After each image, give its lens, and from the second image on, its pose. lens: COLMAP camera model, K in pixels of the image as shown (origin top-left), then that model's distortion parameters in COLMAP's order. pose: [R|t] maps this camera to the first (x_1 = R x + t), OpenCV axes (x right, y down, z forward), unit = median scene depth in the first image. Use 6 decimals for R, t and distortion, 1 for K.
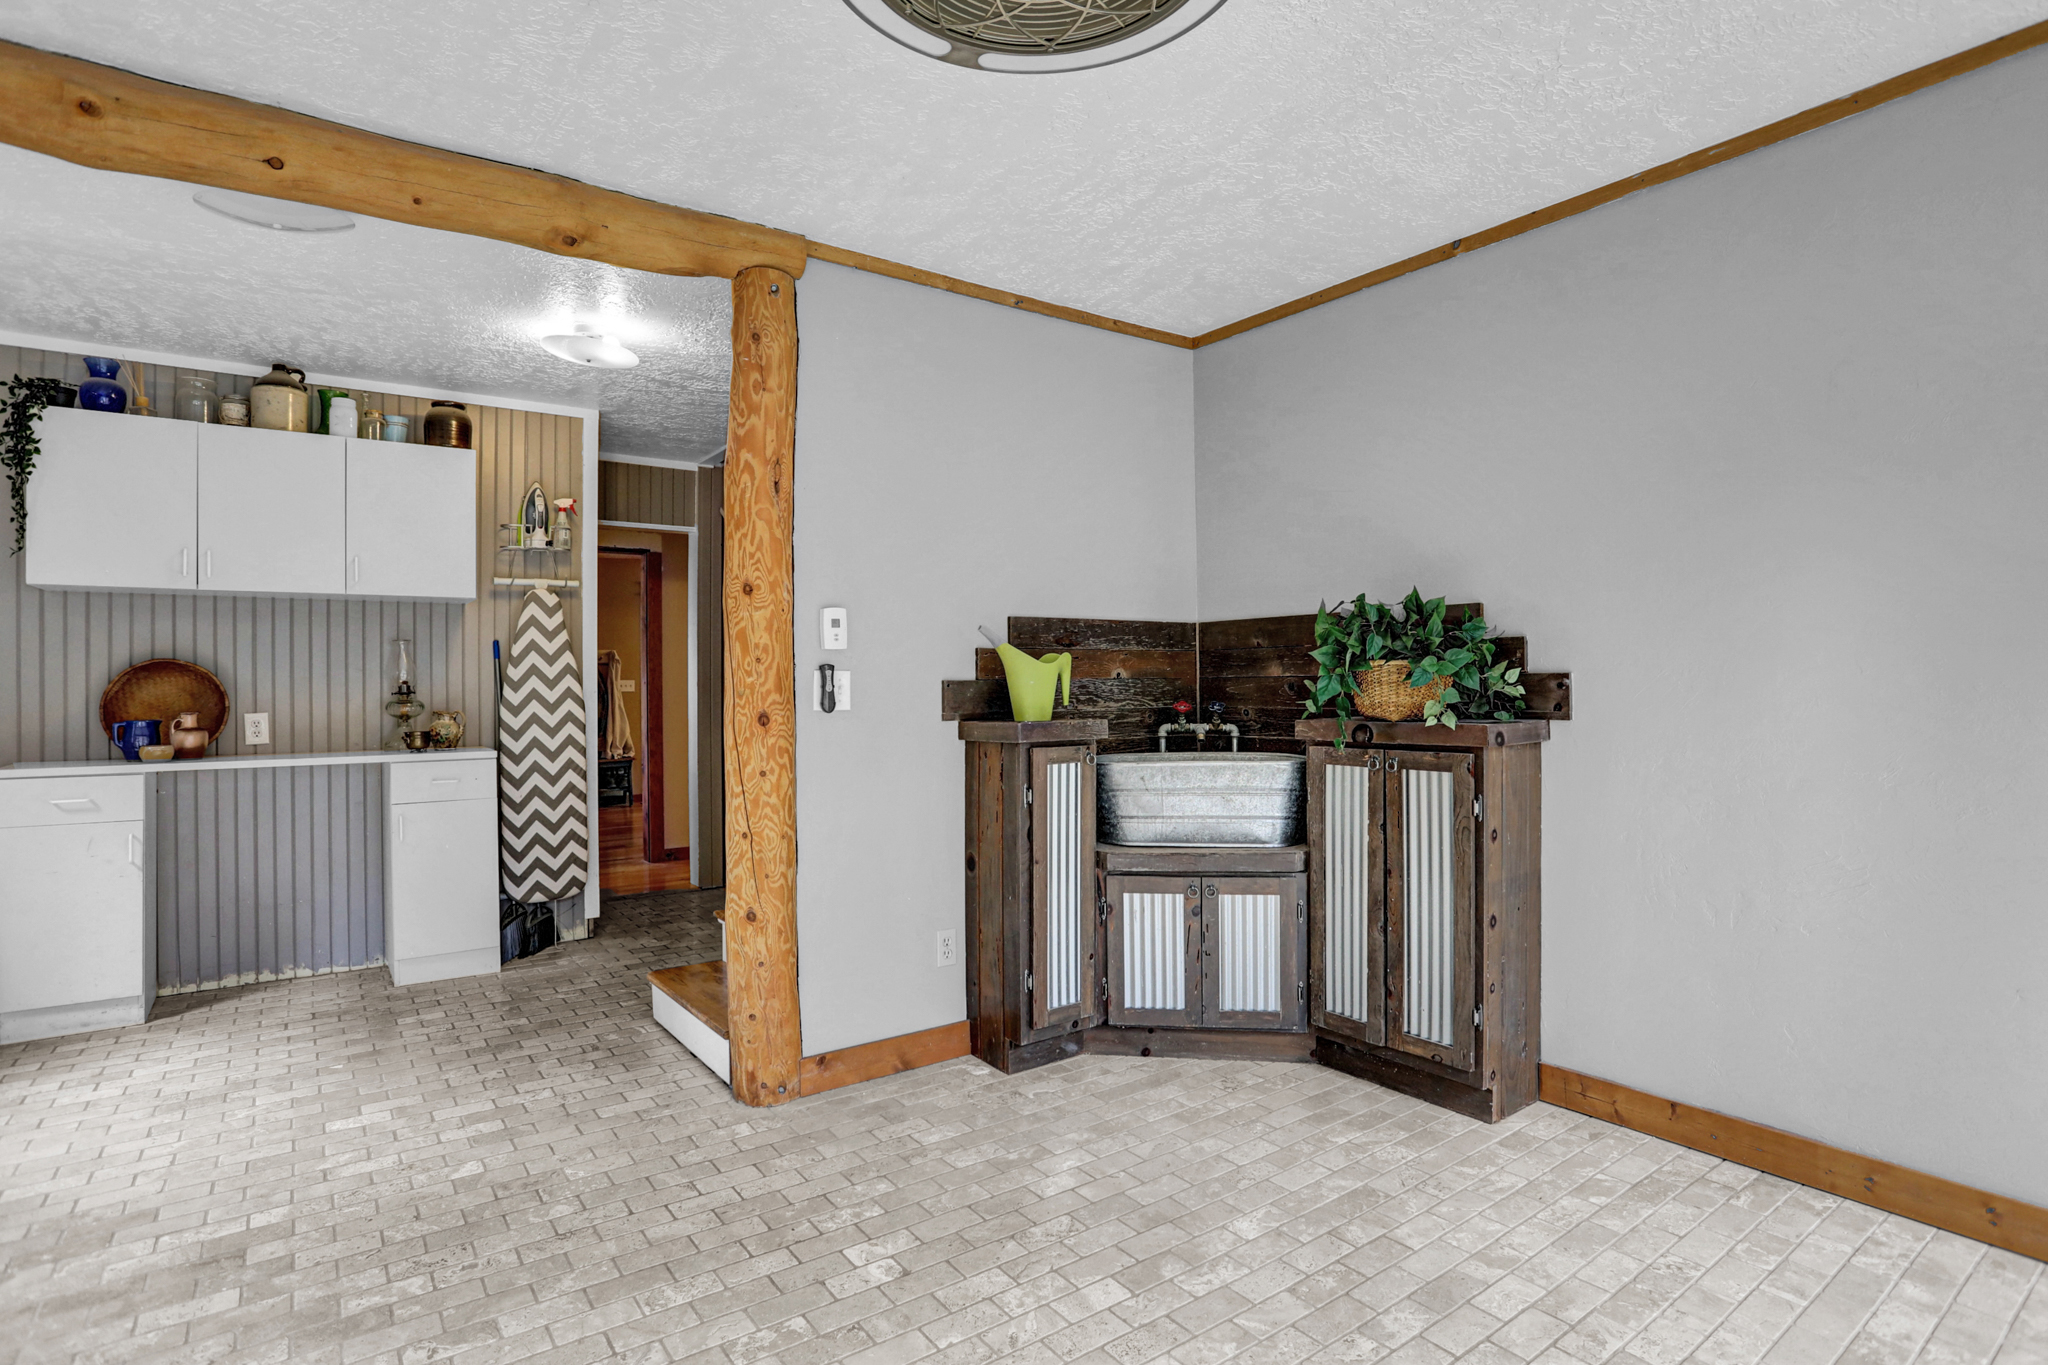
lens RADIAL K [[1034.6, 0, 1021.9], [0, 1034.6, 665.8], [0, 0, 1]] dist [-0.071516, 0.031179]
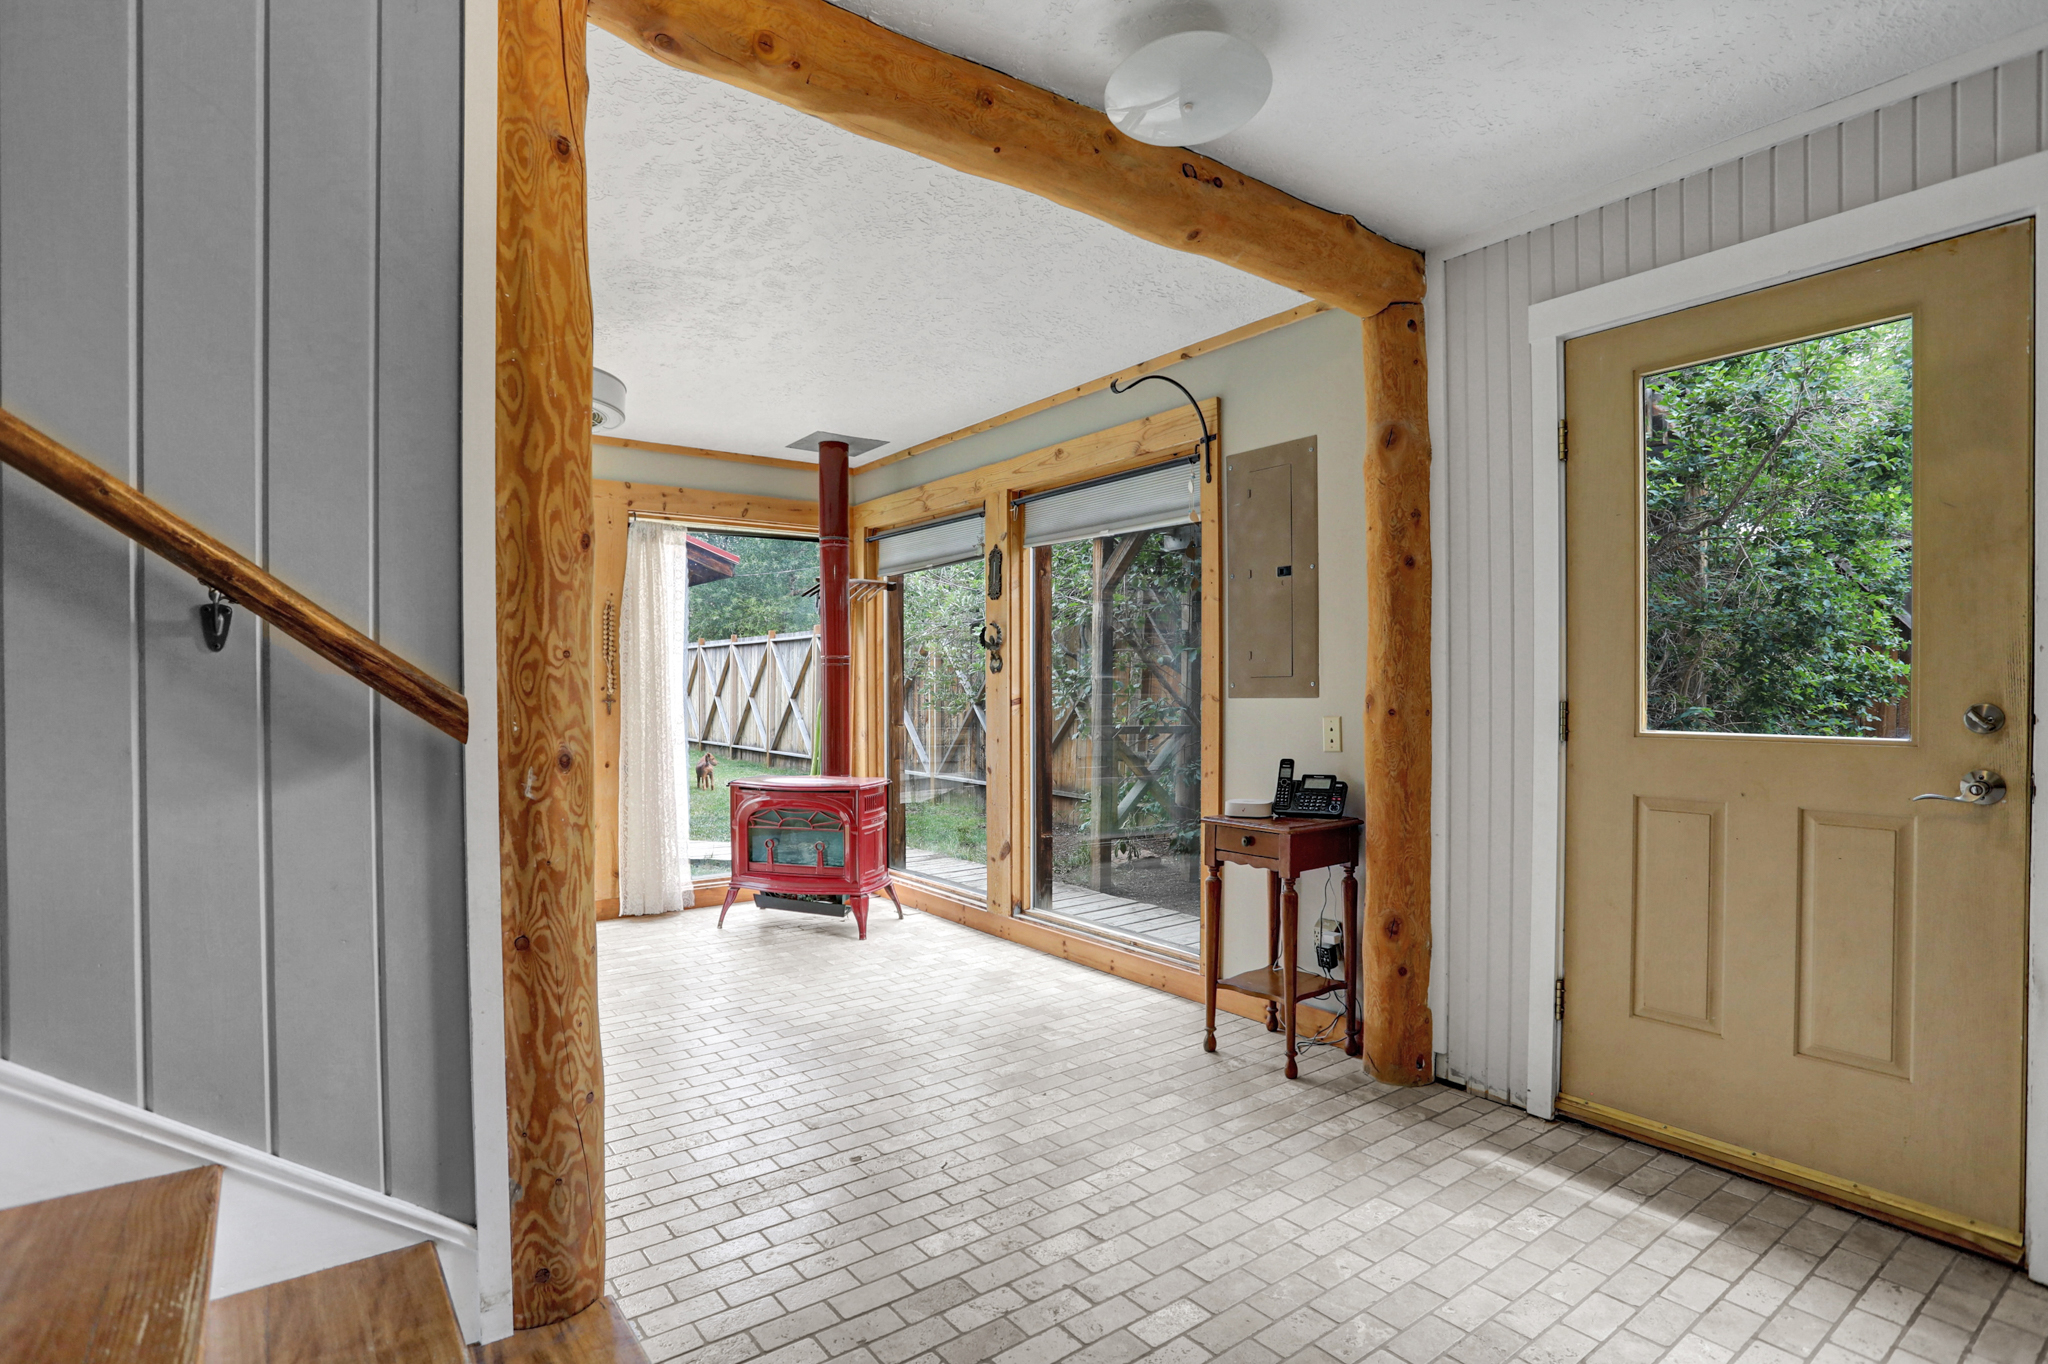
lens RADIAL K [[1034.6, 0, 1035.5], [0, 1034.6, 680.8], [0, 0, 1]] dist [-0.071516, 0.031179]
pose [[-0.999577, 0.013172, -0.025931, -0.538238], [0.013779, 0.999632, -0.023361, 0.030019], [0.025613, -0.023709, -0.999391, 1.635198]]
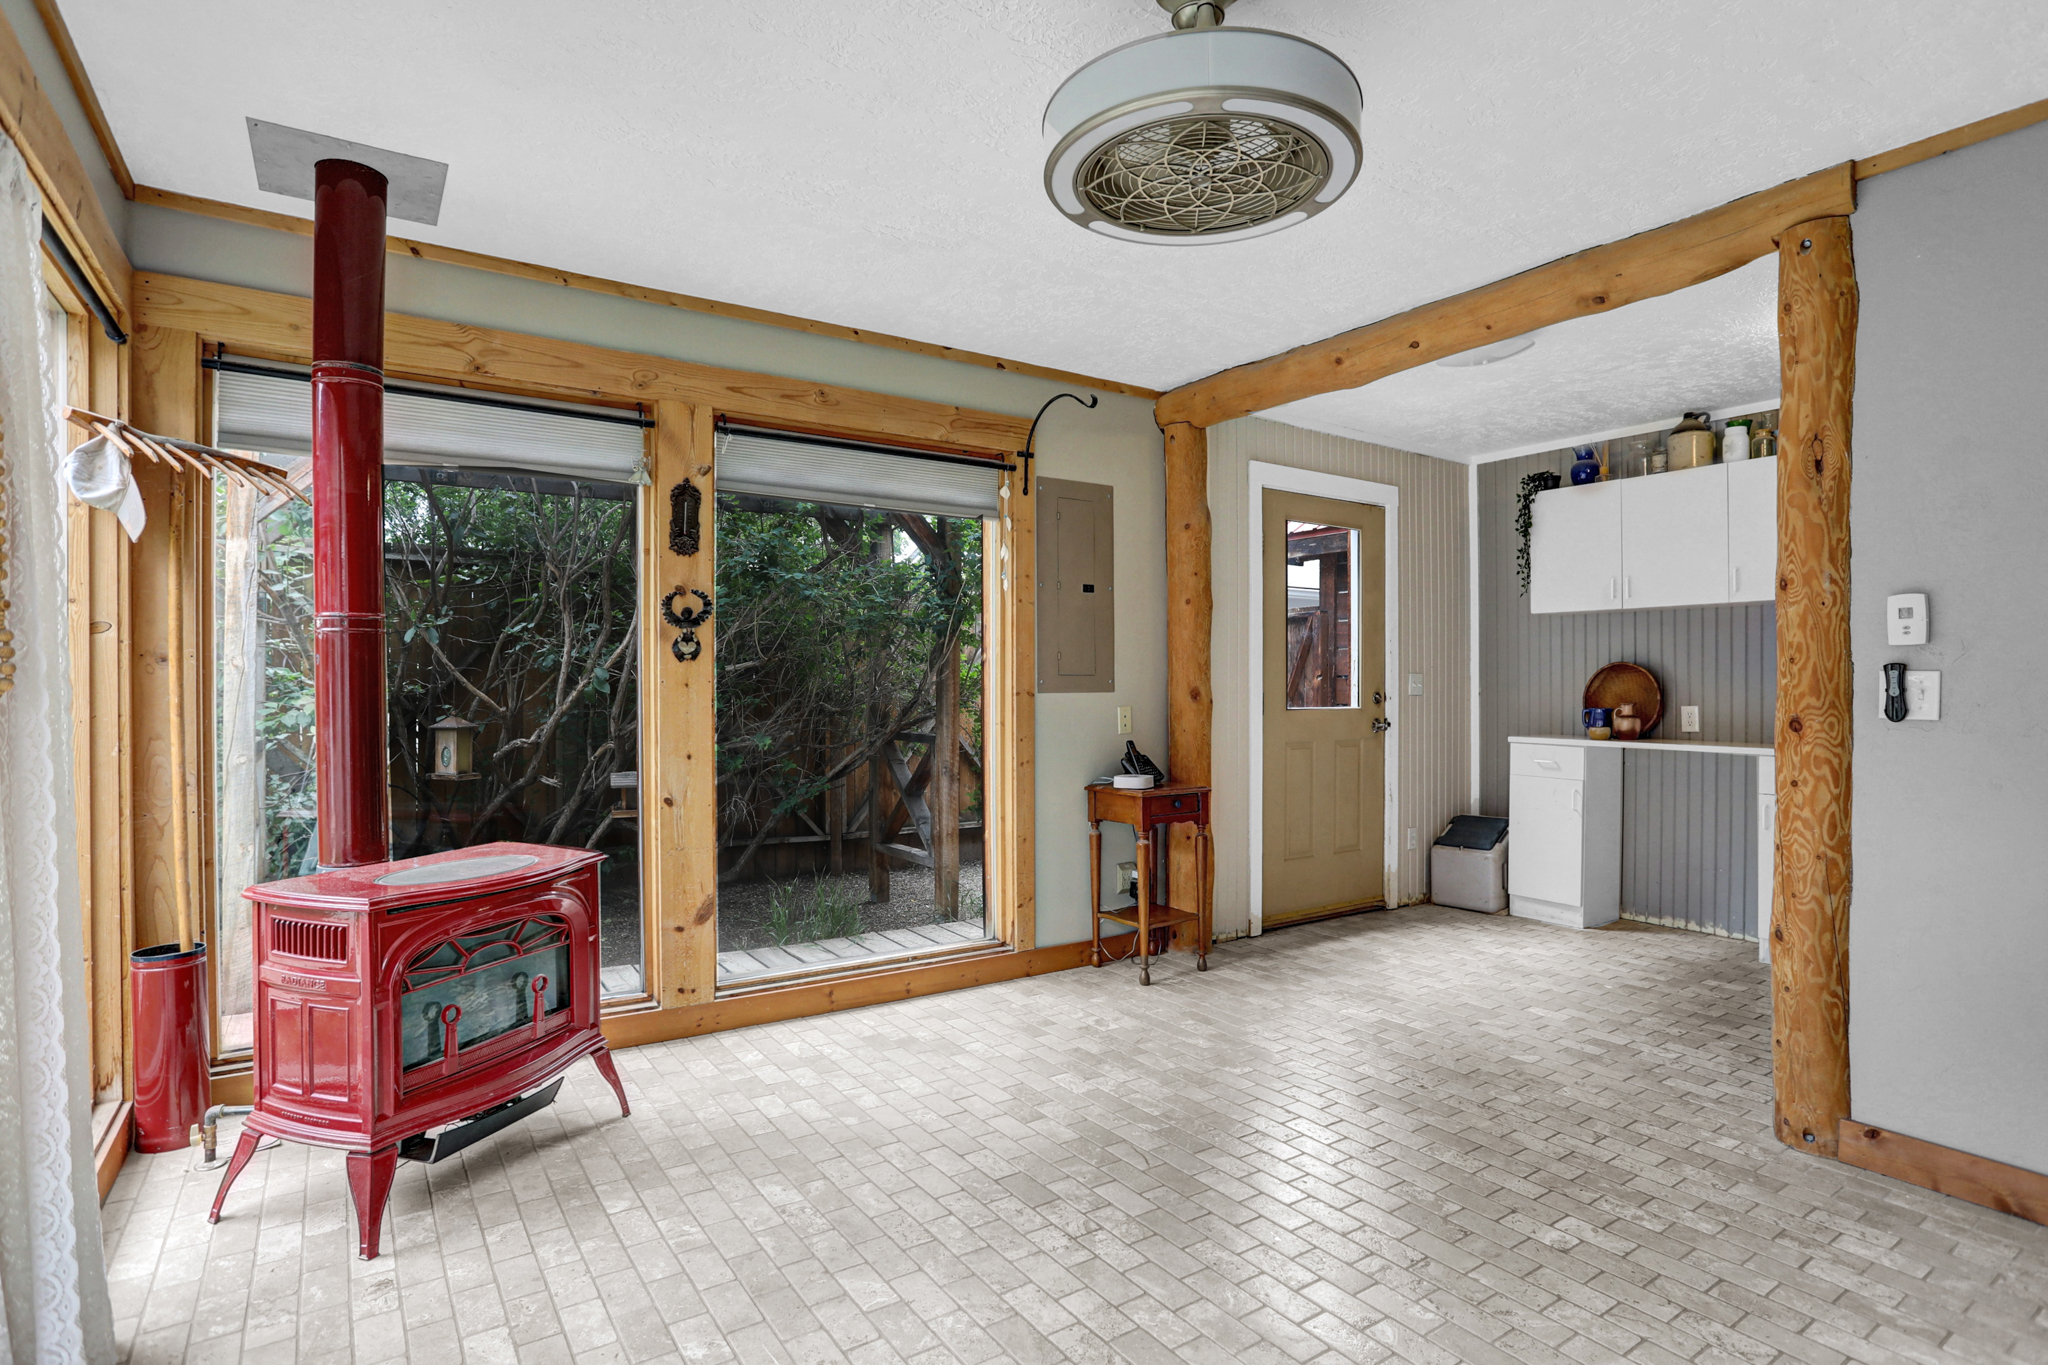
lens RADIAL K [[1034.6, 0, 1029.2], [0, 1034.6, 684.5], [0, 0, 1]] dist [-0.071516, 0.031179]
pose [[-0.028503, 0.009568, -0.999548, 0.660453], [0.014197, 0.999857, 0.009166, -0.001604], [0.999493, -0.013929, -0.028635, 0.344388]]
